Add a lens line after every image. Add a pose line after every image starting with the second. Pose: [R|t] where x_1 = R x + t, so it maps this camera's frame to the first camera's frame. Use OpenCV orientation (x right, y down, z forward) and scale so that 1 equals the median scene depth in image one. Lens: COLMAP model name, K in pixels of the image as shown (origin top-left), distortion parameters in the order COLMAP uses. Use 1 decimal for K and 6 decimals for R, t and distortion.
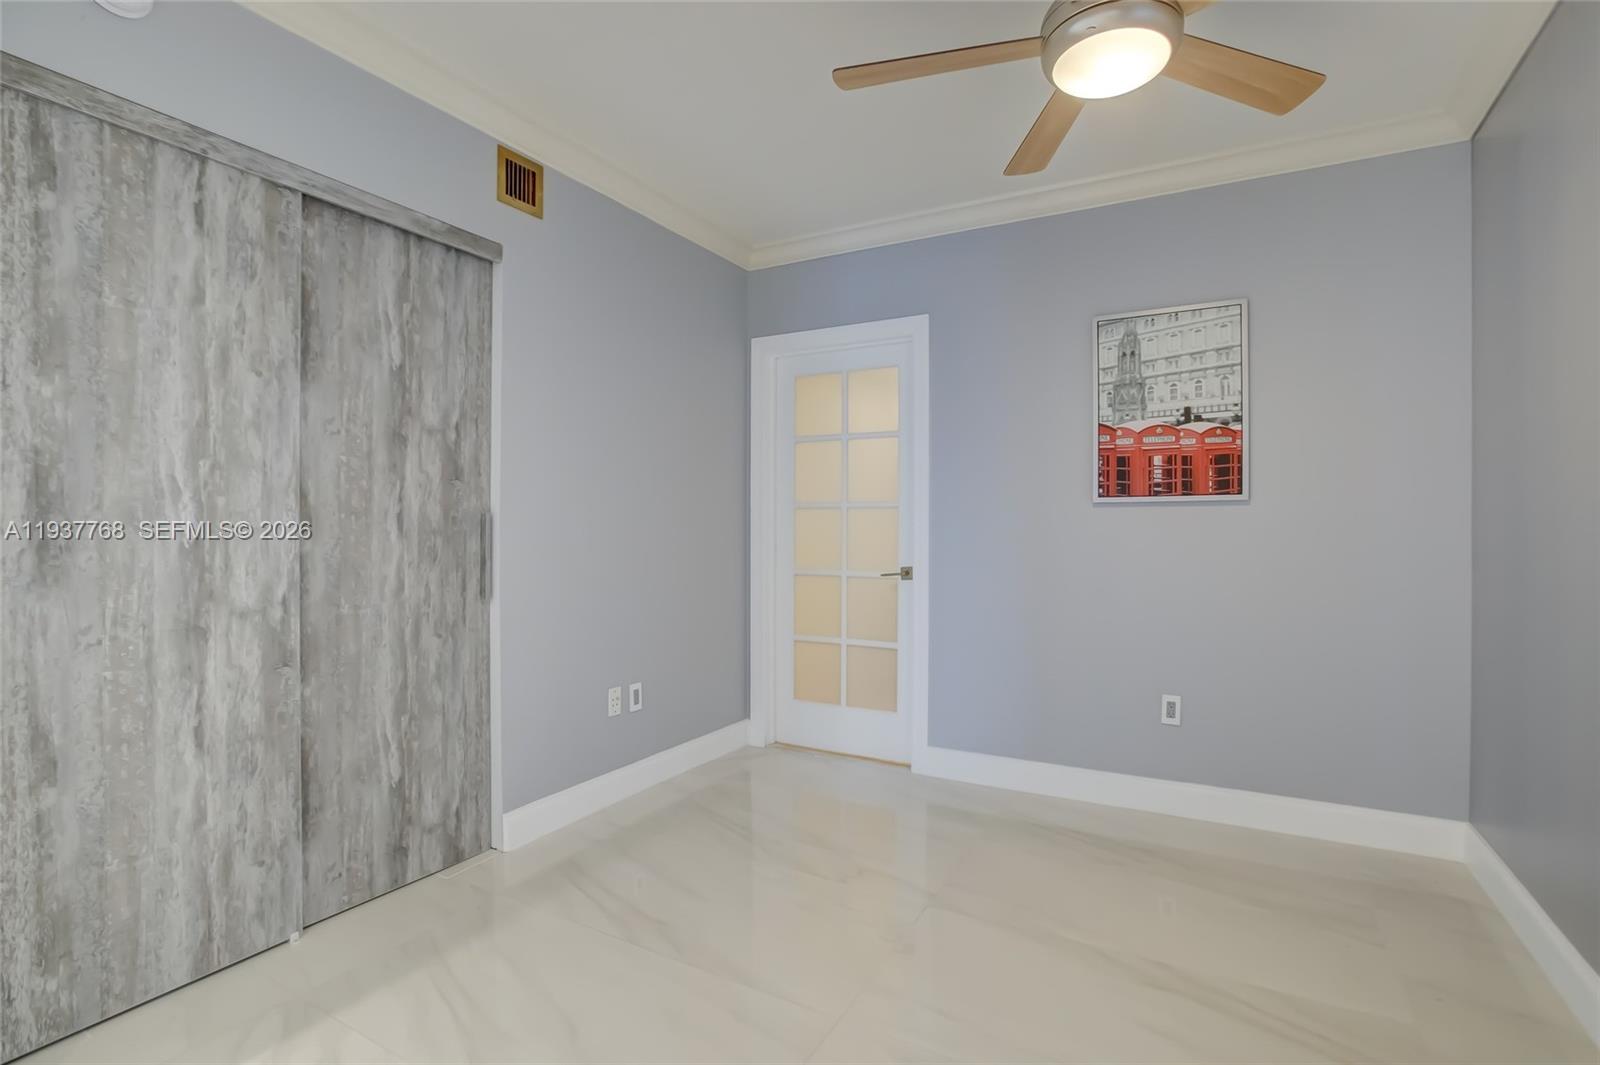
lens RADIAL K [[774.5, 0, 804.7], [0, 774.5, 527.7], [0, 0, 1]] dist [0.005804, 0.004811]
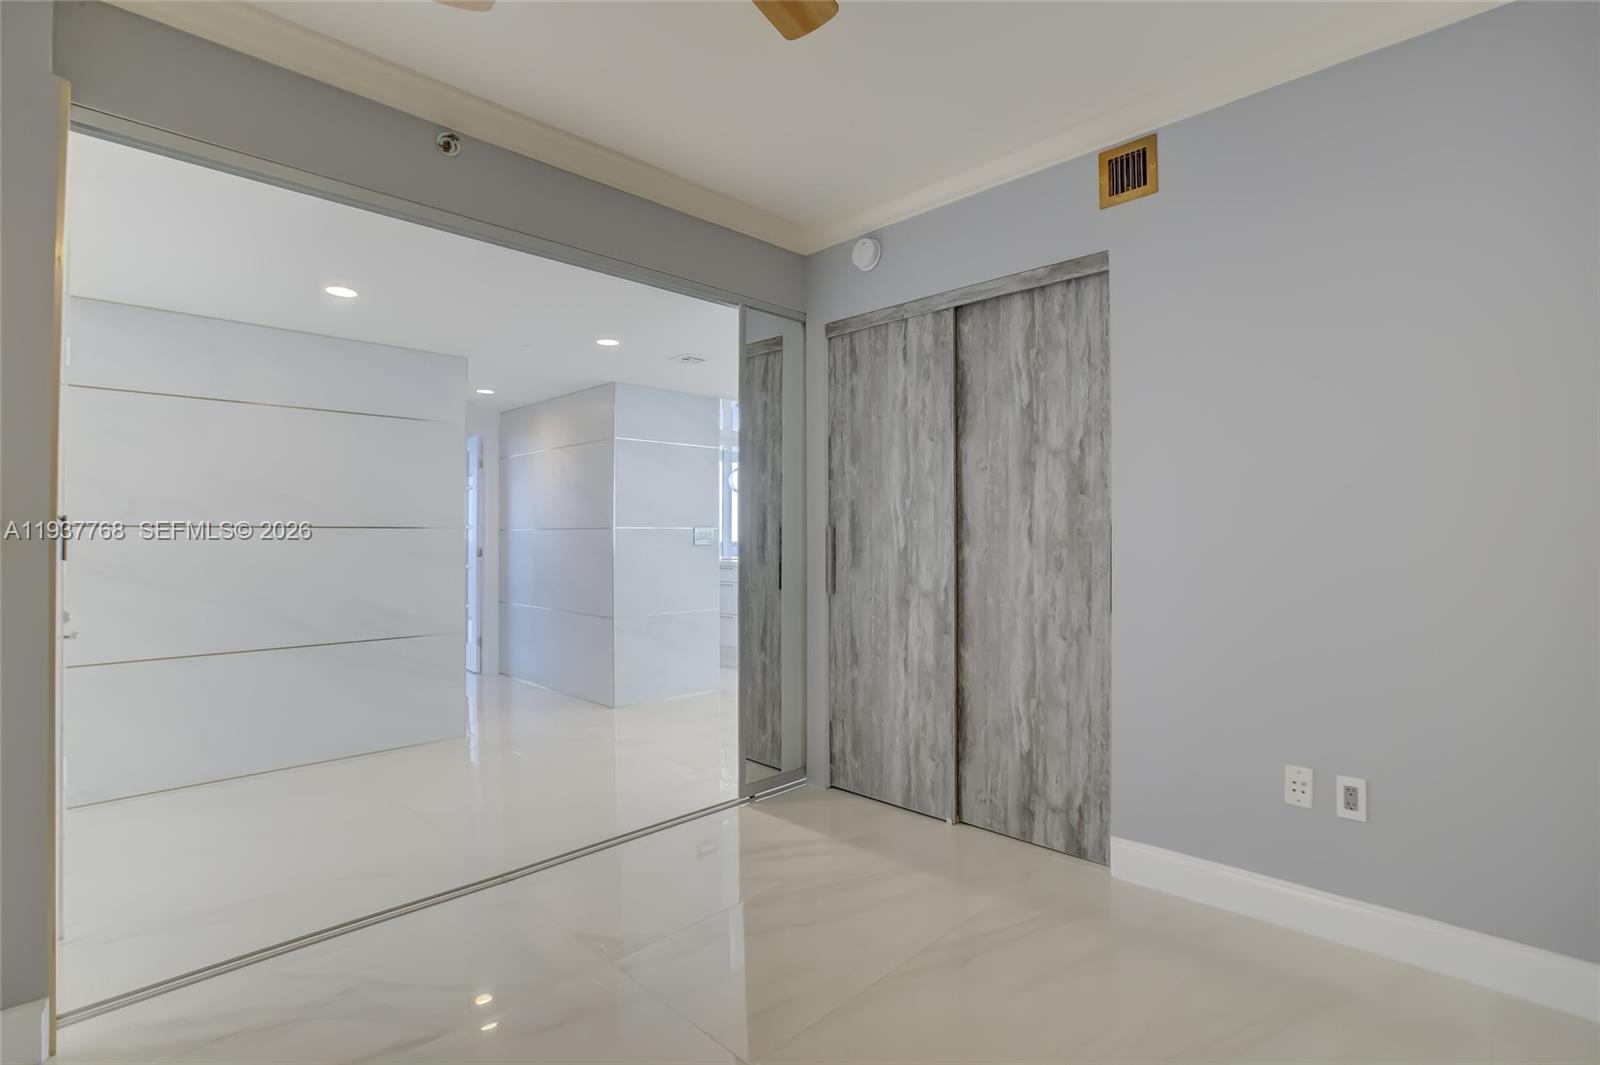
lens RADIAL K [[774.5, 0, 797.9], [0, 774.5, 532.7], [0, 0, 1]] dist [0.005804, 0.004811]
pose [[-0.249448, -0.010812, -0.968328, 0.733829], [-0.001436, 0.999941, -0.010795, 0.003203], [0.968387, -0.001302, -0.249448, 0.974716]]
